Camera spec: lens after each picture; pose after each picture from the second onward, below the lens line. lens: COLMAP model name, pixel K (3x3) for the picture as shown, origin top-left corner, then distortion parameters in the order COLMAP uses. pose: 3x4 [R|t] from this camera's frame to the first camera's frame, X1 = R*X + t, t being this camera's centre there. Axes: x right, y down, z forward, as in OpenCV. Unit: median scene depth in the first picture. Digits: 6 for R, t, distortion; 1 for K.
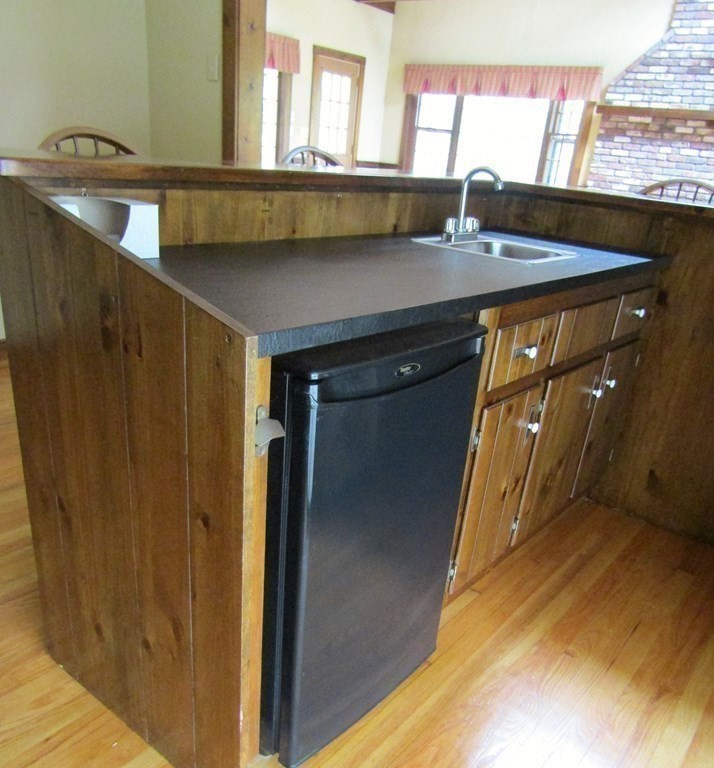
lens RADIAL K [[684.7, 0, 356.8], [0, 684.7, 464.7], [0, 0, 1]] dist [-0.001653, -0.000089]
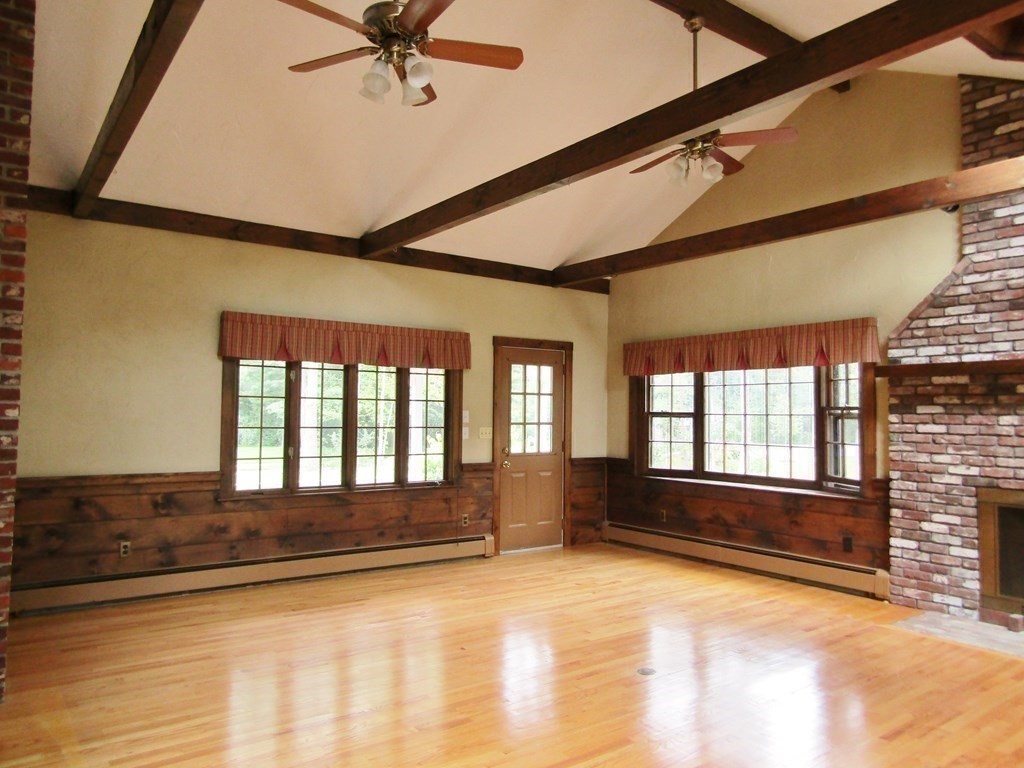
lens RADIAL K [[731.1, 0, 510.8], [0, 731.1, 381.9], [0, 0, 1]] dist [-0.008309, 0.002889]
pose [[0.960154, -0.093846, -0.263243, 0.192062], [-0.043100, 0.880942, -0.471257, -0.159527], [0.276127, 0.463825, 0.841796, 0.305649]]
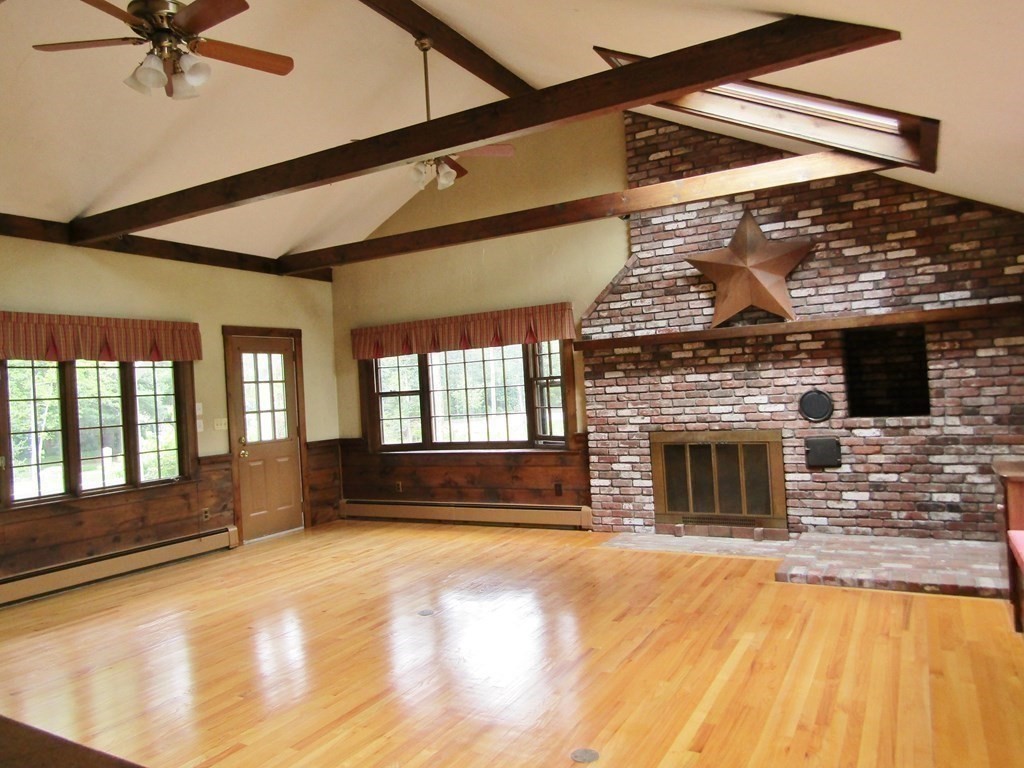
lens RADIAL K [[731.1, 0, 511.8], [0, 731.1, 382.4], [0, 0, 1]] dist [-0.008309, 0.002889]
pose [[0.976639, -0.147376, 0.156385, 0.132786], [0.200514, 0.886696, -0.416610, -0.131395], [-0.077268, 0.438235, 0.895533, 0.239880]]
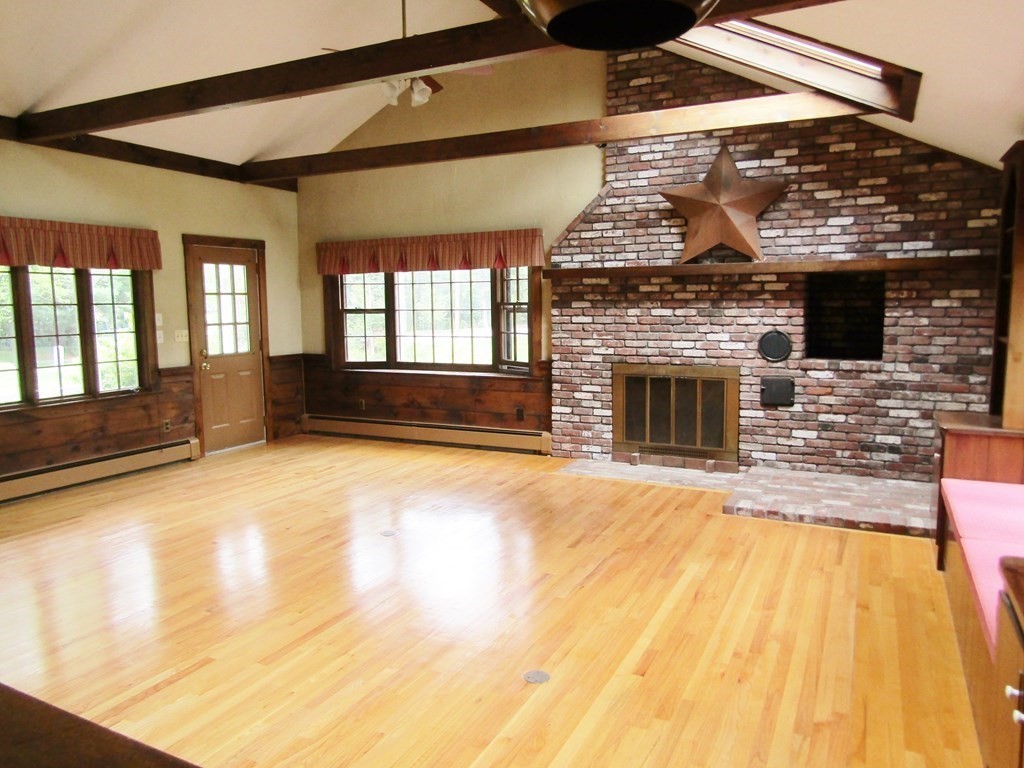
lens RADIAL K [[731.1, 0, 512.2], [0, 731.1, 382.3], [0, 0, 1]] dist [-0.008309, 0.002889]
pose [[0.973609, -0.124945, 0.190981, 0.130056], [0.178929, 0.937350, -0.298932, -0.143194], [-0.141666, 0.325215, 0.934969, 0.229694]]
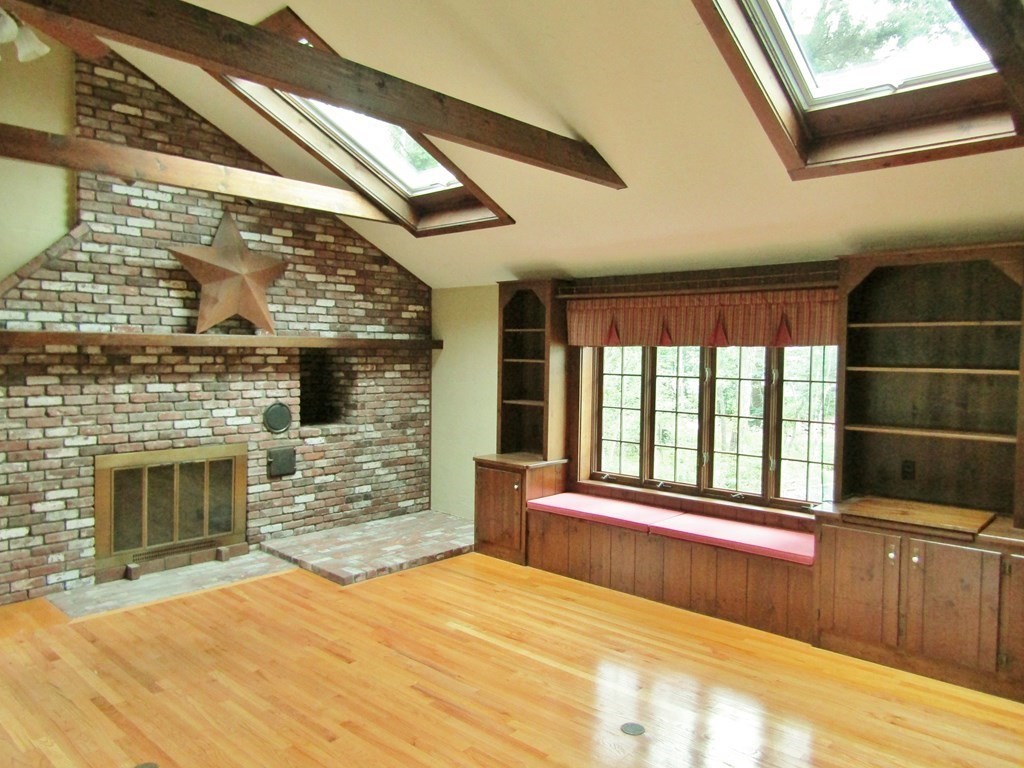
lens RADIAL K [[731.1, 0, 516.3], [0, 731.1, 381.6], [0, 0, 1]] dist [-0.008309, 0.002889]
pose [[0.068908, -0.133858, 0.988602, -0.195707], [0.421322, 0.902152, 0.092785, -0.357244], [-0.904289, 0.410126, 0.118563, 0.554534]]
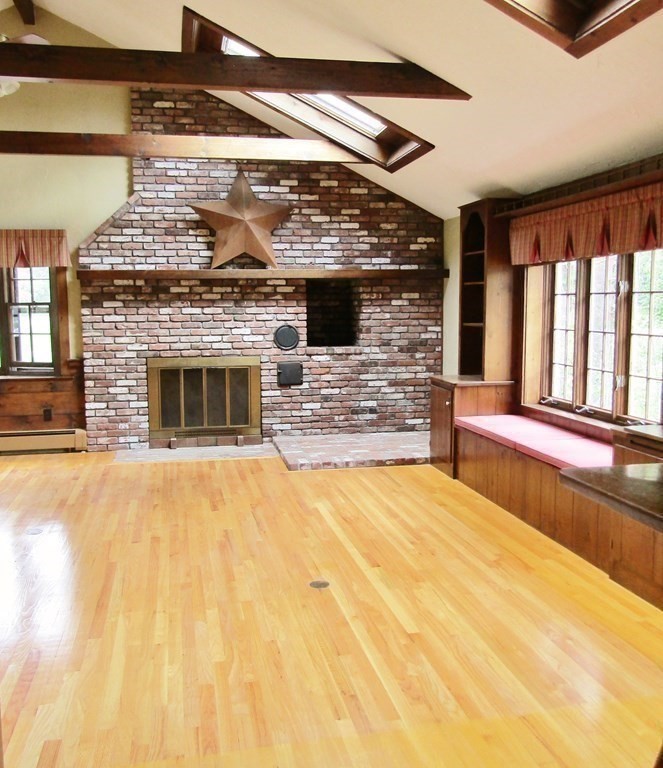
lens RADIAL K [[734.4, 0, 315.2], [0, 734.4, 382.0], [0, 0, 1]] dist [-0.006337, 0.000000]
pose [[0.649501, -0.178796, 0.739040, -0.141874], [0.386328, 0.914755, -0.118216, -0.177549], [-0.654904, 0.362293, 0.663208, 0.256880]]
